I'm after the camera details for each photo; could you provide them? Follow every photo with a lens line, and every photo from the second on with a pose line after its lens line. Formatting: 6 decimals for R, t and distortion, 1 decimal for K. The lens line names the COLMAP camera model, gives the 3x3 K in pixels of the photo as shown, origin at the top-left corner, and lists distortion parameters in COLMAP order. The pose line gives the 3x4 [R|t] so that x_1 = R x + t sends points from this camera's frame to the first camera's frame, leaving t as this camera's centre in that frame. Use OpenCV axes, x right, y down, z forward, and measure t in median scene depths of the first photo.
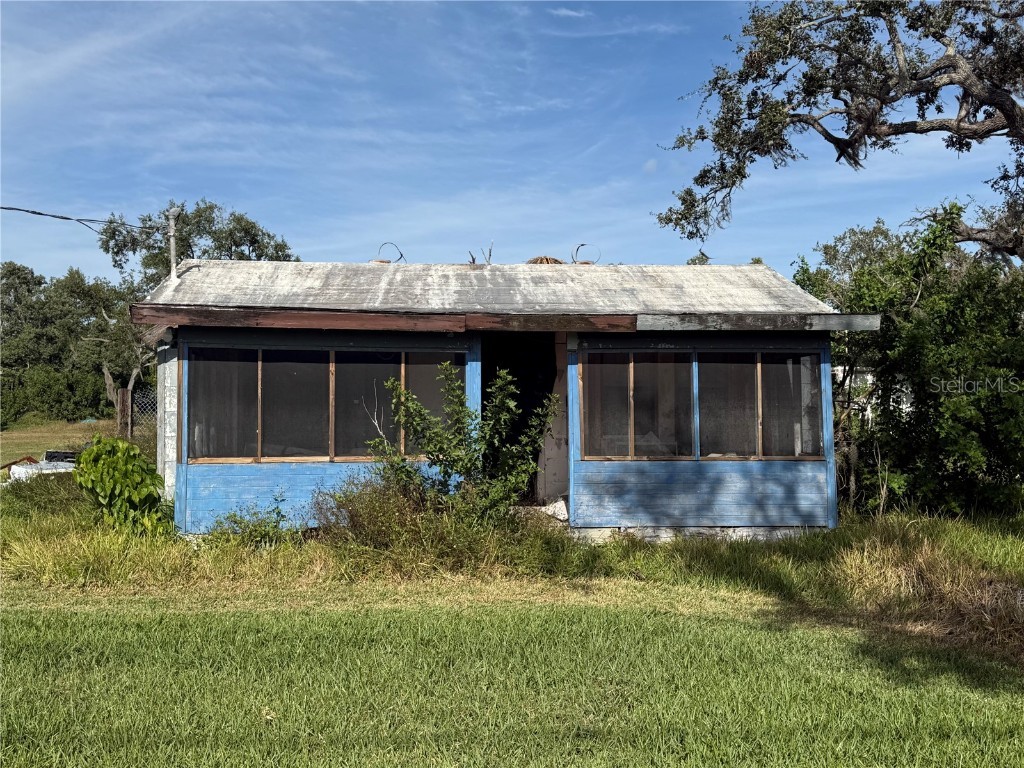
lens RADIAL K [[1052.6, 0, 512.0], [0, 1052.6, 384.0], [0, 0, 1]] dist [0.132526, 0.002262]
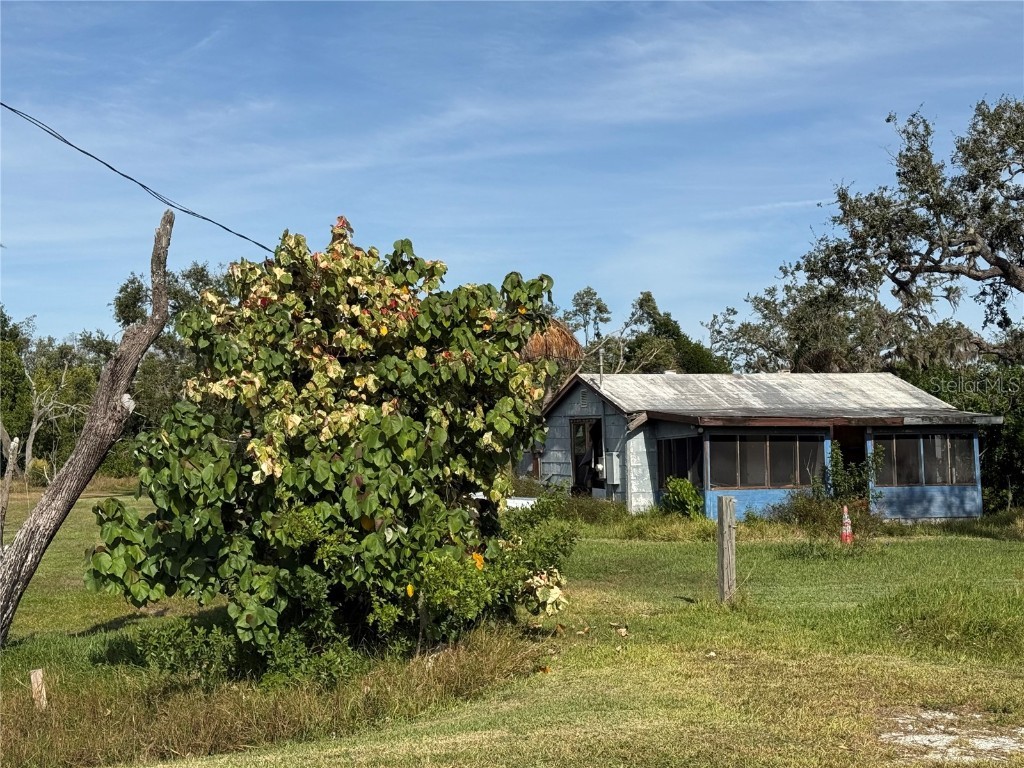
lens RADIAL K [[1654.6, 0, 526.9], [0, 1654.6, 379.4], [0, 0, 1]] dist [0.169763, 0.061936]
pose [[0.963671, -0.001813, 0.267085, -1.253372], [0.007766, 0.999744, -0.021232, -0.063842], [-0.266978, 0.022535, 0.963439, -1.689439]]
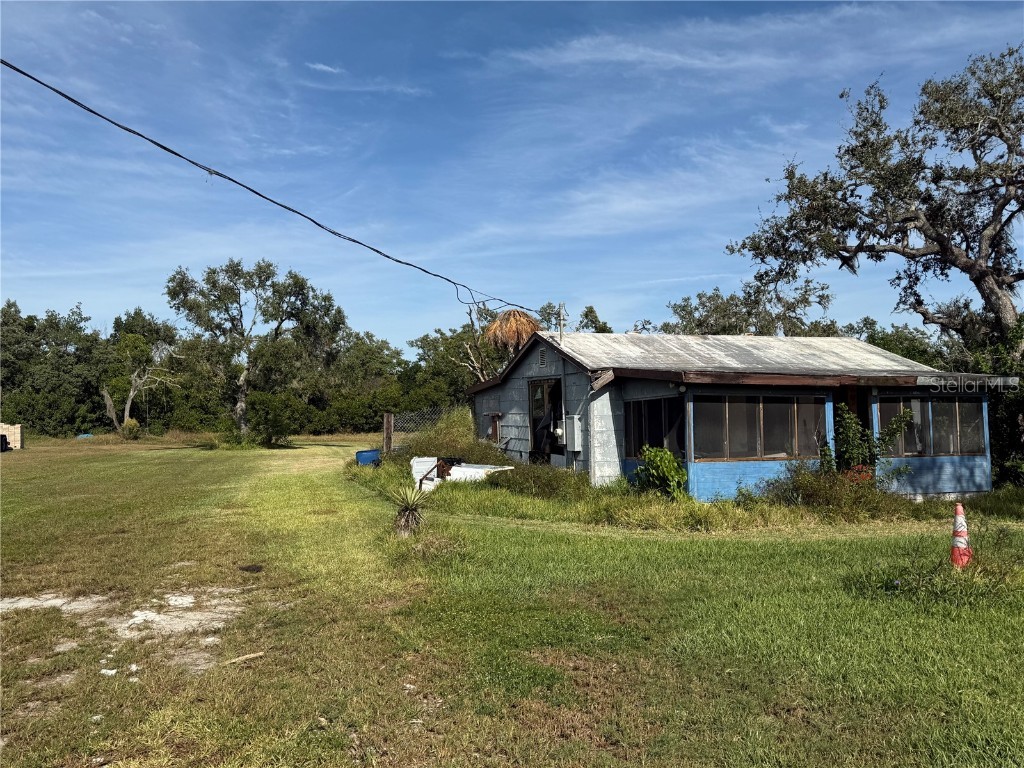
lens RADIAL K [[905.3, 0, 510.3], [0, 905.3, 400.6], [0, 0, 1]] dist [0.226749, -0.470449]
pose [[0.966355, -0.002953, 0.257194, -0.799048], [0.001859, 0.999988, 0.004497, -0.026655], [-0.257204, -0.003867, 0.966349, -0.290674]]
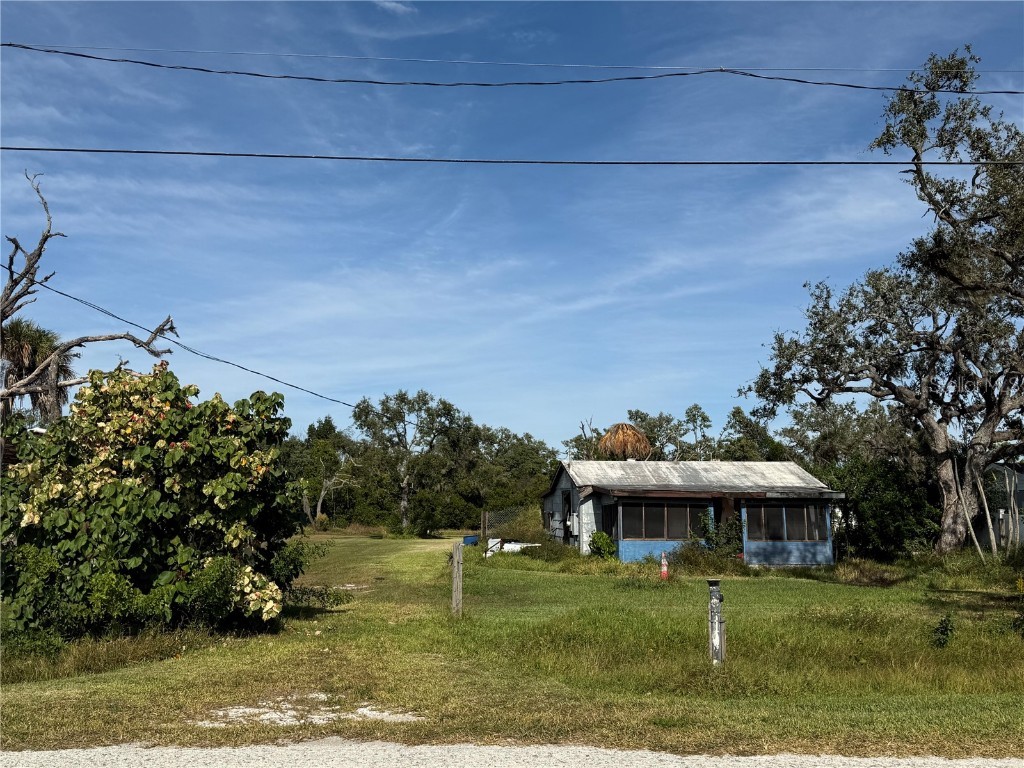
lens RADIAL K [[1072.1, 0, 512.8], [0, 1072.1, 363.2], [0, 0, 1]] dist [0.194479, 0.005482]
pose [[0.998697, 0.008081, 0.050385, -0.644263], [-0.002129, 0.993120, -0.117080, -0.056326], [-0.050984, 0.116820, 0.991844, -1.766053]]
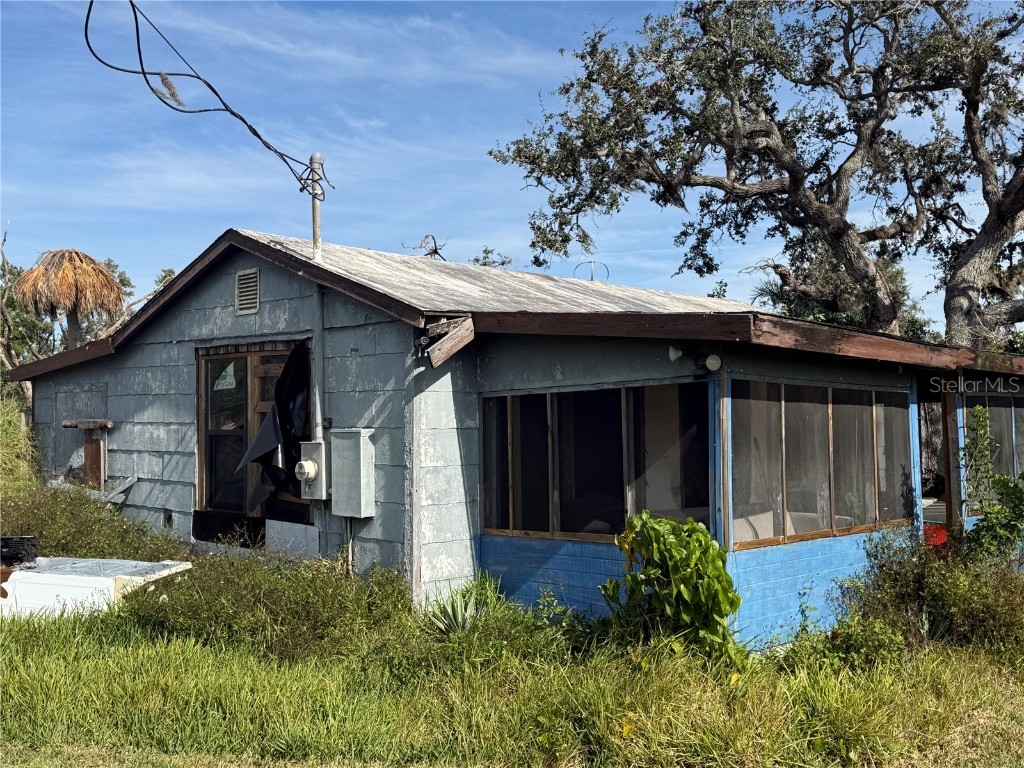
lens RADIAL K [[1052.6, 0, 512.0], [0, 1052.6, 384.0], [0, 0, 1]] dist [0.132526, 0.002262]
pose [[0.767968, 0.024005, 0.640038, -0.692804], [-0.013697, 0.999684, -0.021059, -0.012613], [-0.640341, 0.007406, 0.768055, 0.472313]]
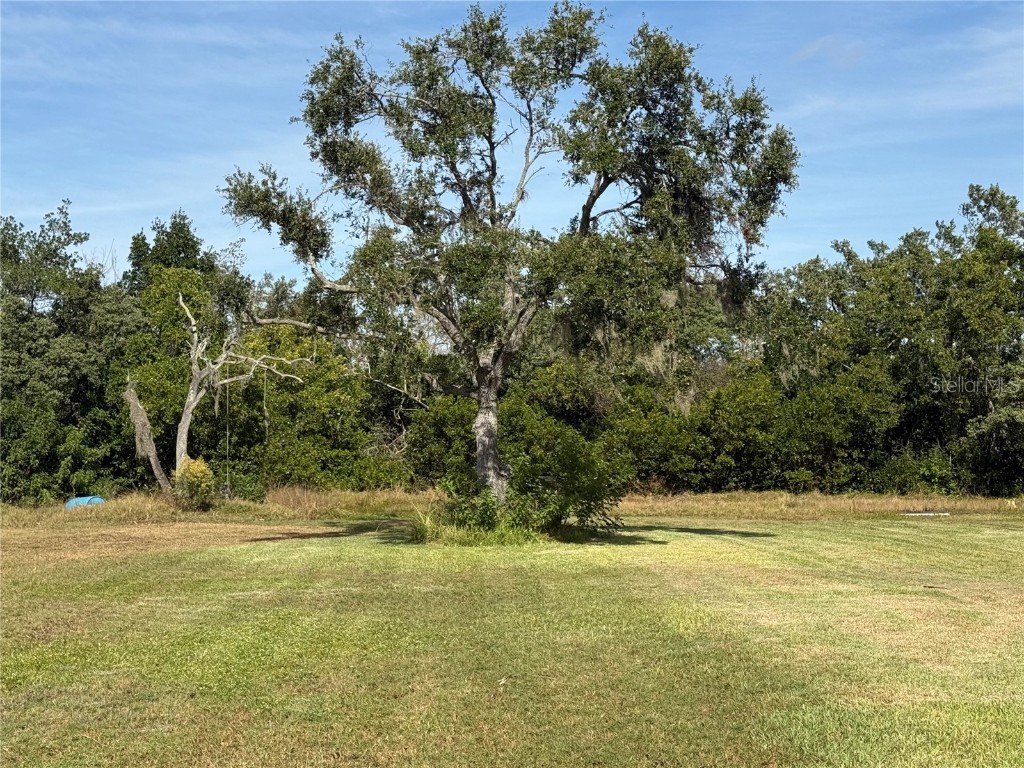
lens RADIAL K [[1695.6, 0, 512.0], [0, 1695.6, 384.0], [0, 0, 1]] dist [0.175830, -0.100986]
pose [[0.995603, -0.005137, 0.093529, -1.059336], [0.007191, 0.999740, -0.021639, 0.003841], [-0.093394, 0.022217, 0.995381, 0.916849]]
